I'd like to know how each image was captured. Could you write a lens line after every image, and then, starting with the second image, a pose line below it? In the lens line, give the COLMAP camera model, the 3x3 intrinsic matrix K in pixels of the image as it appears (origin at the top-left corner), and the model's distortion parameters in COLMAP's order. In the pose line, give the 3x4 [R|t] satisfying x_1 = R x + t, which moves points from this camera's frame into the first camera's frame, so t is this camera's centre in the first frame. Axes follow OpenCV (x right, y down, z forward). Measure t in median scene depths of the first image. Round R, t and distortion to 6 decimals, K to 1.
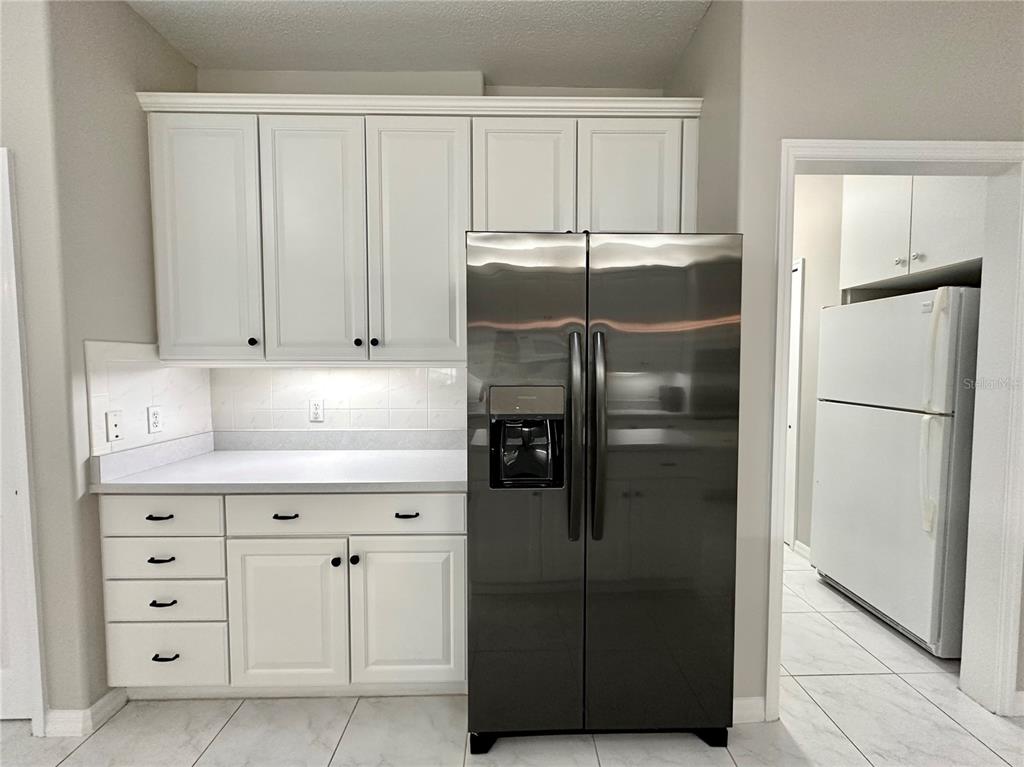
lens RADIAL K [[439.1, 0, 514.0], [0, 439.1, 382.1], [0, 0, 1]] dist [-0.001999, -0.000316]
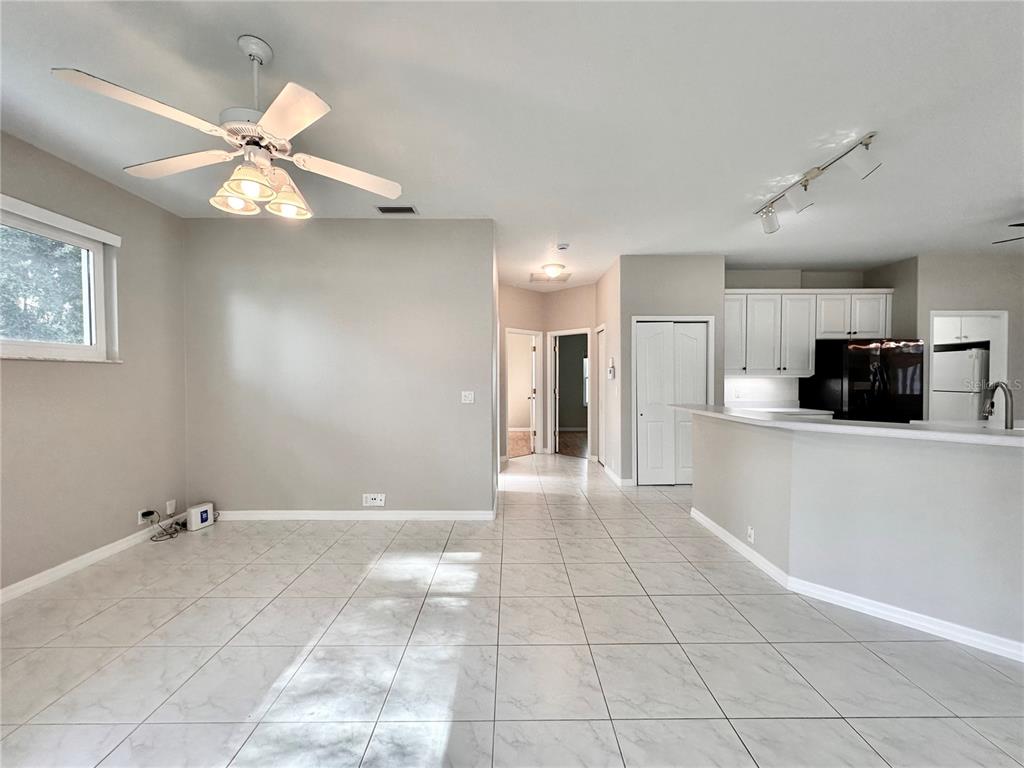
lens RADIAL K [[411.0, 0, 512.6], [0, 411.0, 380.6], [0, 0, 1]] dist [0.001962, 0.000204]
pose [[0.999885, -0.001919, -0.015064, -2.122594], [0.001419, 0.999450, -0.033140, 0.082078], [0.015119, 0.033114, 0.999337, -1.833816]]
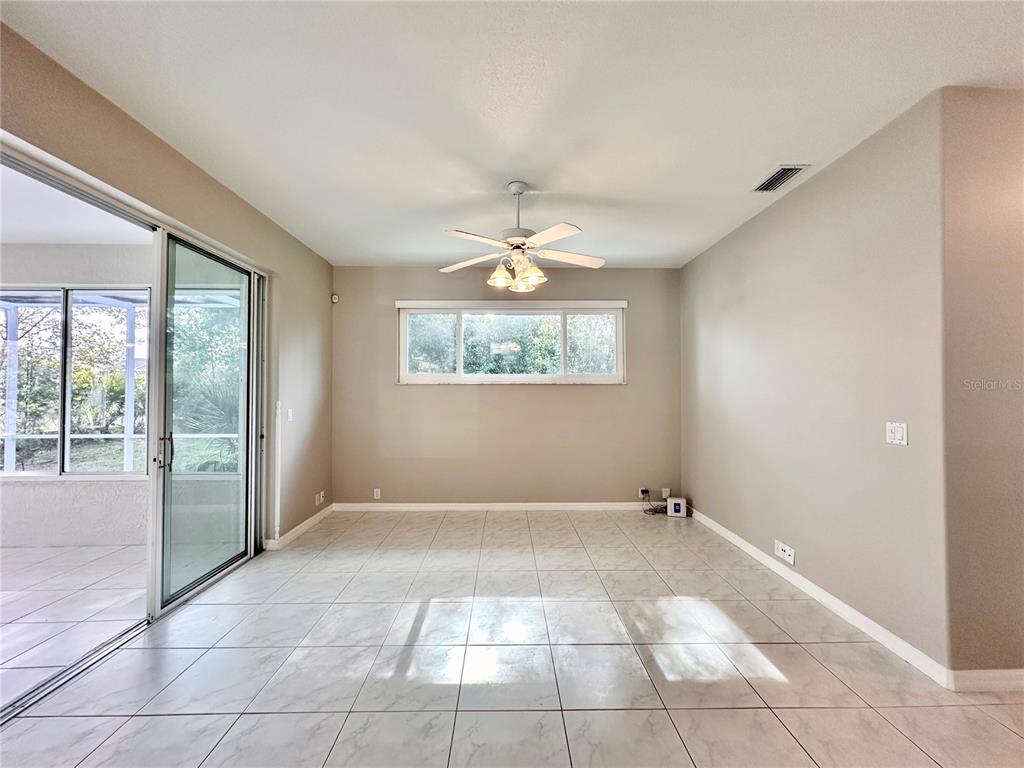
lens RADIAL K [[409.7, 0, 514.2], [0, 409.7, 383.7], [0, 0, 1]] dist [-0.001786, -0.000247]
pose [[0.001854, -0.018679, -0.999824, -1.238515], [-0.040503, 0.999004, -0.018739, 0.022111], [0.999178, 0.040531, 0.001096, -0.875529]]
